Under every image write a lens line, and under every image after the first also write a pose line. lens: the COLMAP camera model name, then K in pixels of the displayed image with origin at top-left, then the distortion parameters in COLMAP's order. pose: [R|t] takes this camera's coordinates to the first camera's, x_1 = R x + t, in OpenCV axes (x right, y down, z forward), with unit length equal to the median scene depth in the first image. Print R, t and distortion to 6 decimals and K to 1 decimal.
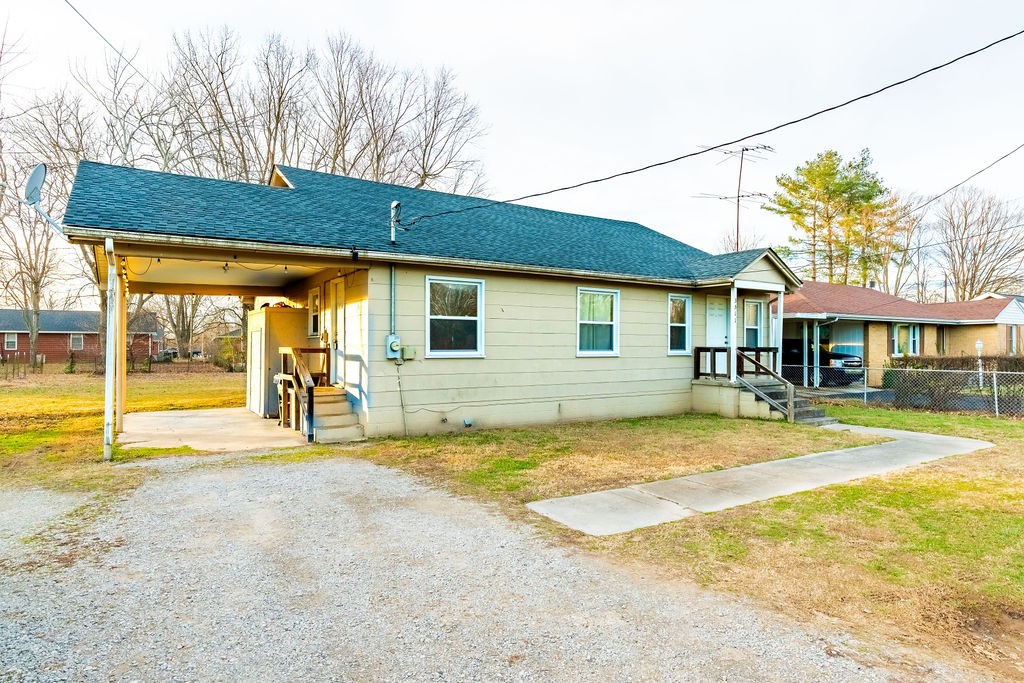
lens RADIAL K [[567.0, 0, 512.0], [0, 567.0, 341.5], [0, 0, 1]] dist [-0.000368, -0.000191]
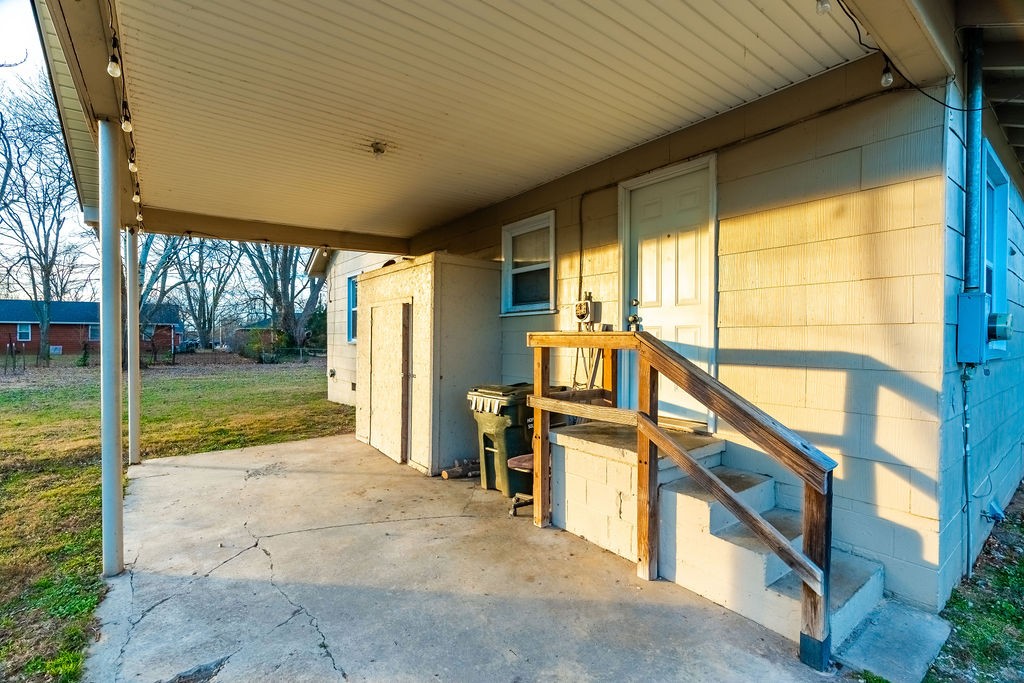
lens RADIAL K [[464.5, 0, 512.0], [0, 464.5, 341.5], [0, 0, 1]] dist [0.001425, 0.000086]
pose [[0.997865, -0.001470, 0.065300, -0.299908], [0.000369, 0.999858, 0.016864, 0.007999], [-0.065316, -0.016804, 0.997723, 0.450107]]
